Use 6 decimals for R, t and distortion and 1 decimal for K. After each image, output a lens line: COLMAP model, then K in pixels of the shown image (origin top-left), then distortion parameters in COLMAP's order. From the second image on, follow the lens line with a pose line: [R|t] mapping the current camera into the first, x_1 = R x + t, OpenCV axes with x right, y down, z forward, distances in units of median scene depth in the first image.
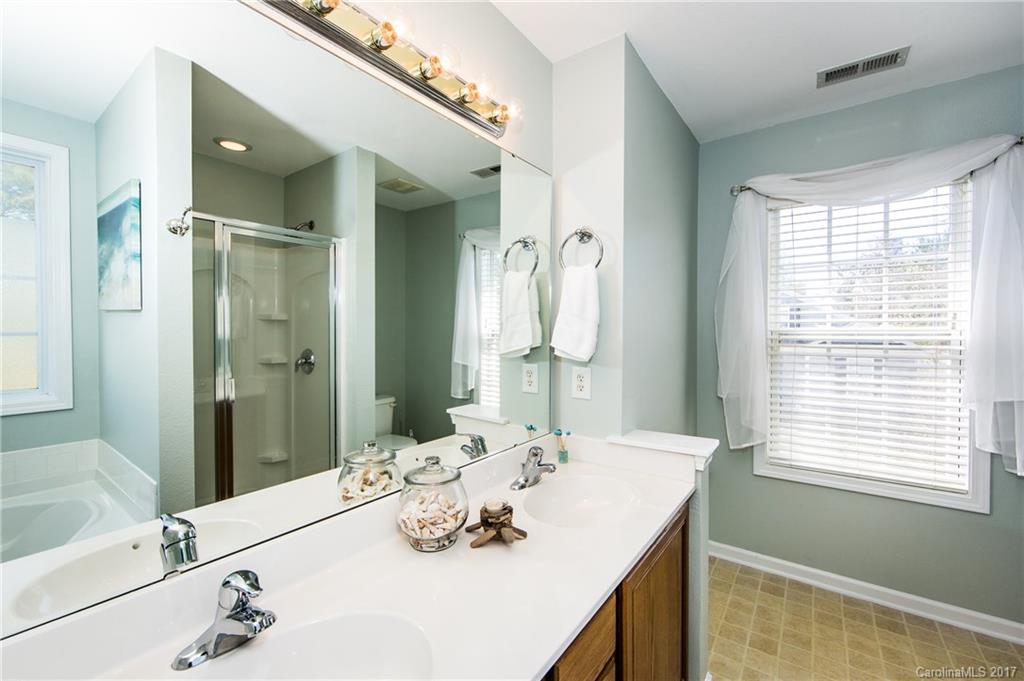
lens RADIAL K [[425.0, 0, 512.8], [0, 425.0, 335.2], [0, 0, 1]] dist [-0.000076, 0.000206]
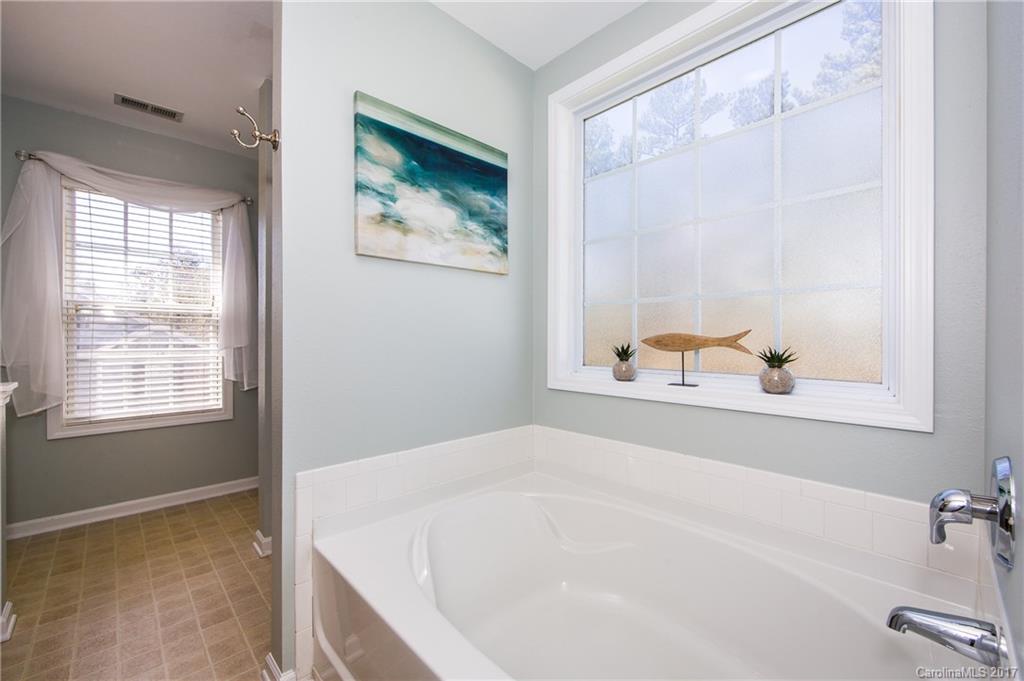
lens RADIAL K [[416.3, 0, 512.0], [0, 416.3, 340.5], [0, 0, 1]] dist [-0.000423, -0.000205]
pose [[0.178524, -0.001399, 0.983935, -0.260744], [0.010156, 0.999948, -0.000421, 0.118930], [-0.983883, 0.010068, 0.178529, -0.337937]]
